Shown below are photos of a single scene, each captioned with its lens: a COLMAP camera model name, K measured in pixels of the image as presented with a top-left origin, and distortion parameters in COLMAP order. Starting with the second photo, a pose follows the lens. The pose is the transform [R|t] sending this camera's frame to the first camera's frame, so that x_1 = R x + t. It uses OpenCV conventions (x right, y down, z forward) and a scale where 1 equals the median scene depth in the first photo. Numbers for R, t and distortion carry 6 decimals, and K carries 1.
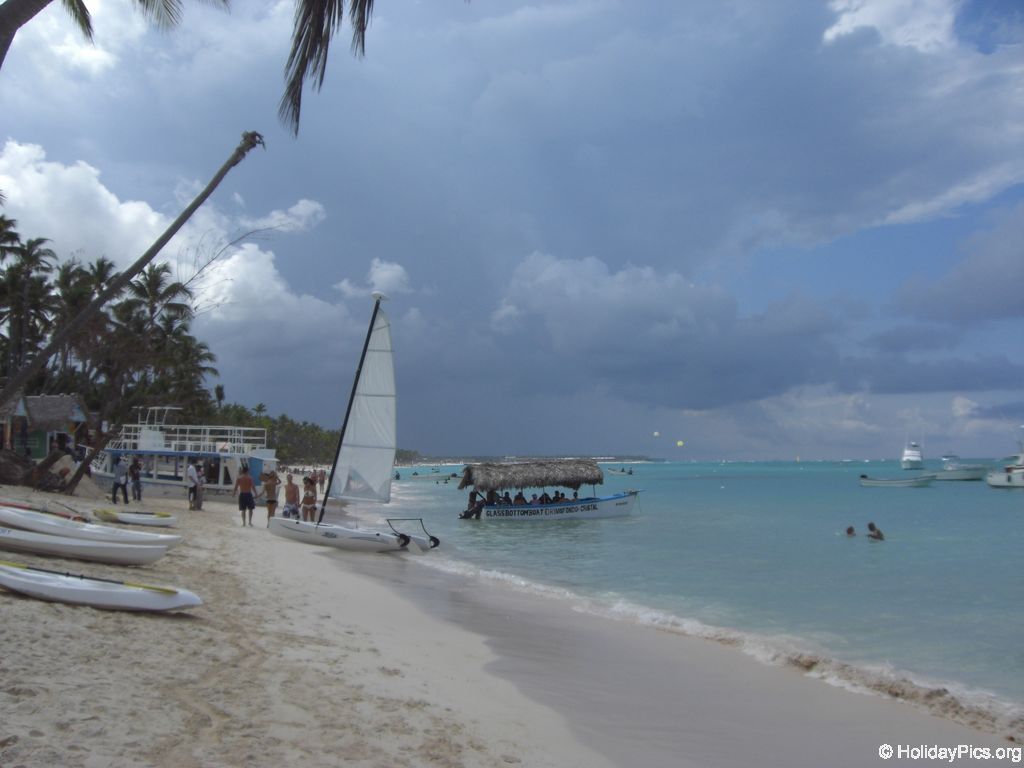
lens RADIAL K [[1142.0, 0, 512.0], [0, 1142.0, 384.0], [0, 0, 1]] dist [-0.217317, 0.225523]
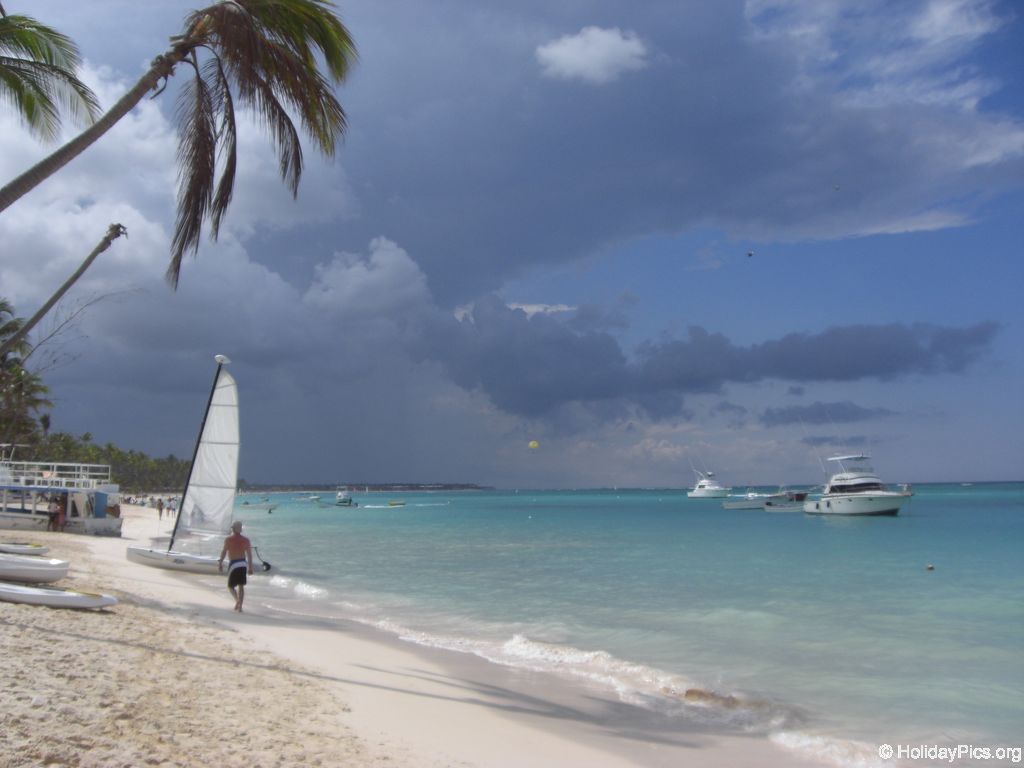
lens RADIAL K [[1145.7, 0, 524.2], [0, 1145.7, 361.7], [0, 0, 1]] dist [-0.191319, 0.154884]
pose [[0.987482, 0.010304, 0.157395, 0.006007], [-0.003492, 0.999048, -0.043494, -0.015540], [-0.157693, 0.042400, 0.986577, -0.136211]]
